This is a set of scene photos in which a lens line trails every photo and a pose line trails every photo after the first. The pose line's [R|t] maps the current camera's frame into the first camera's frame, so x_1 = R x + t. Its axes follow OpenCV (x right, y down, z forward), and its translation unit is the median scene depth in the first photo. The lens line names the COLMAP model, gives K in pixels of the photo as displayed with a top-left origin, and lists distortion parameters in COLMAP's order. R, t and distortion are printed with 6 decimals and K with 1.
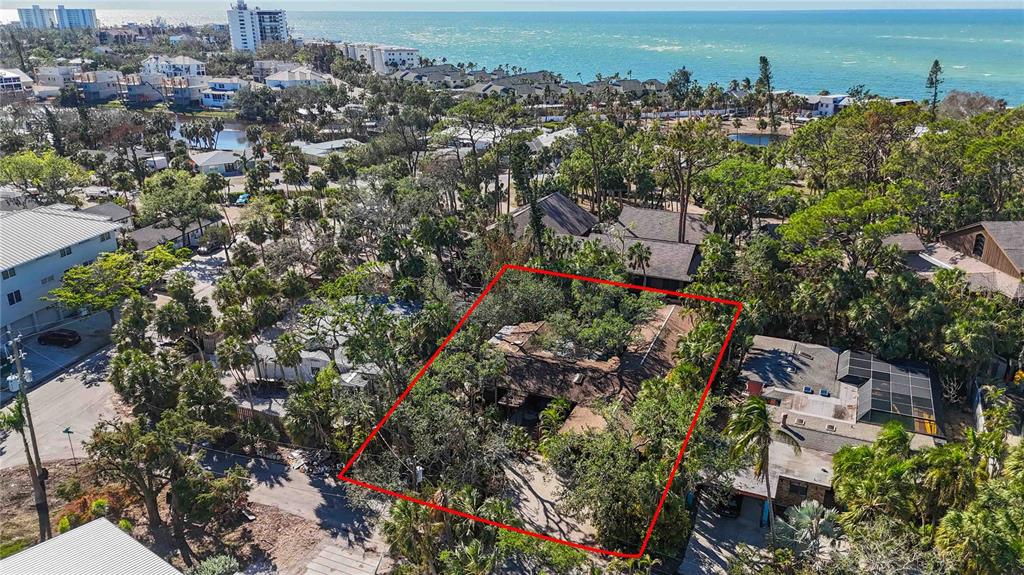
lens RADIAL K [[753.4, 0, 512.0], [0, 753.4, 287.5], [0, 0, 1]] dist [0.098085, -0.113796]
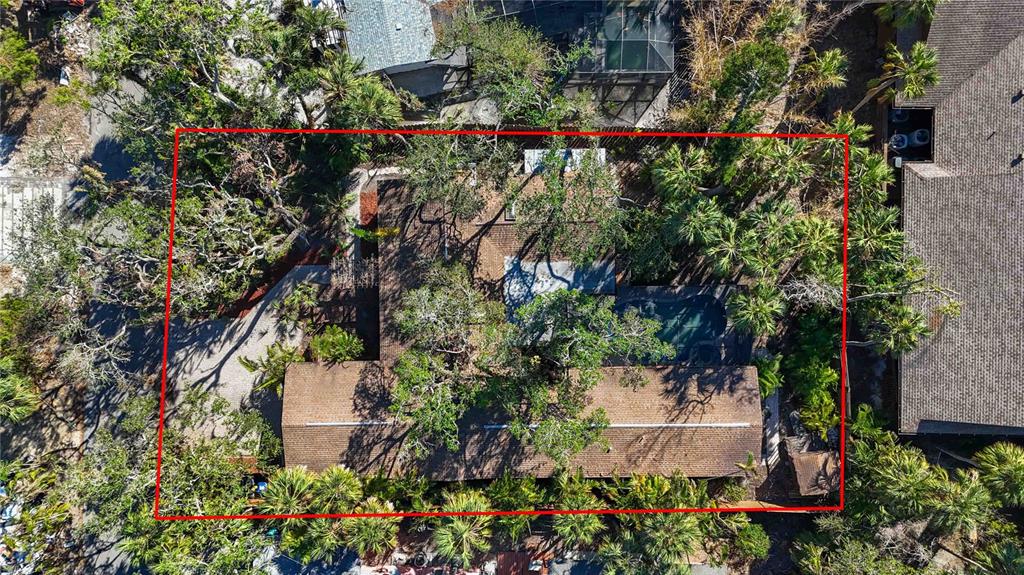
lens RADIAL K [[753.4, 0, 512.0], [0, 753.4, 287.5], [0, 0, 1]] dist [0.098085, -0.113796]
pose [[0.388470, 0.921329, -0.015639, 0.079038], [-0.278933, 0.133752, 0.950951, -0.534009], [0.878230, -0.365053, 0.308947, 0.872382]]
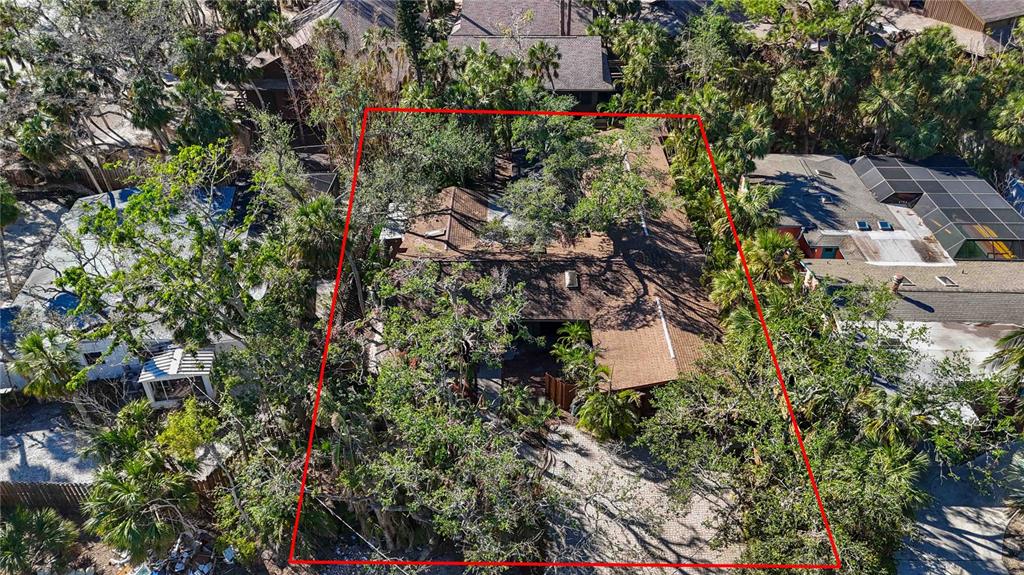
lens RADIAL K [[753.4, 0, 512.0], [0, 753.4, 287.5], [0, 0, 1]] dist [0.098085, -0.113796]
pose [[0.929564, -0.216341, 0.298508, -0.143270], [0.135980, 0.953822, 0.267830, -0.046958], [-0.342666, -0.208374, 0.916057, 0.441242]]
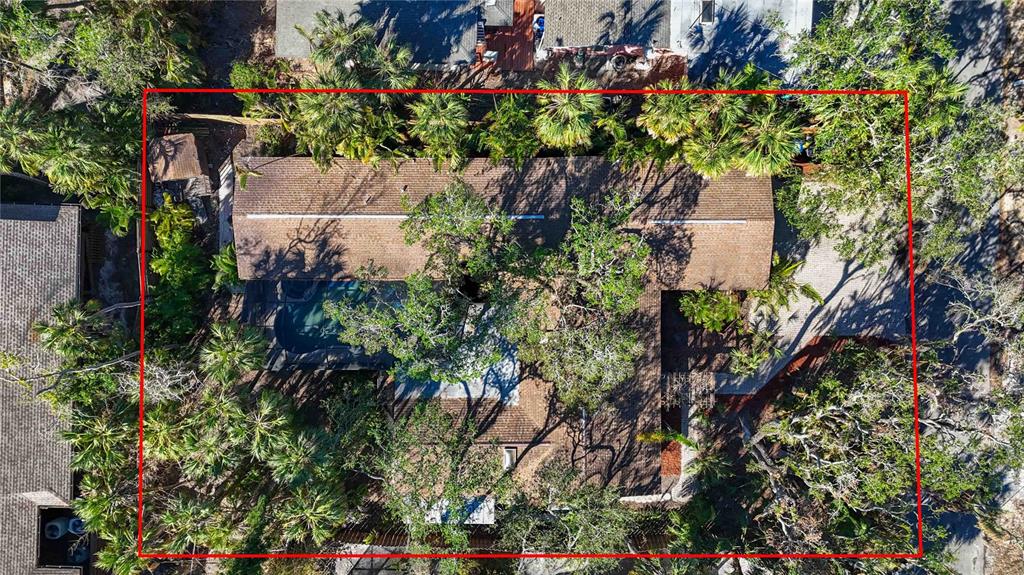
lens RADIAL K [[753.4, 0, 512.0], [0, 753.4, 287.5], [0, 0, 1]] dist [0.098085, -0.113796]
pose [[-0.373202, -0.927638, -0.014435, 0.136672], [0.305875, -0.137718, 0.942058, -0.451468], [-0.875877, 0.347163, 0.335138, 0.855739]]
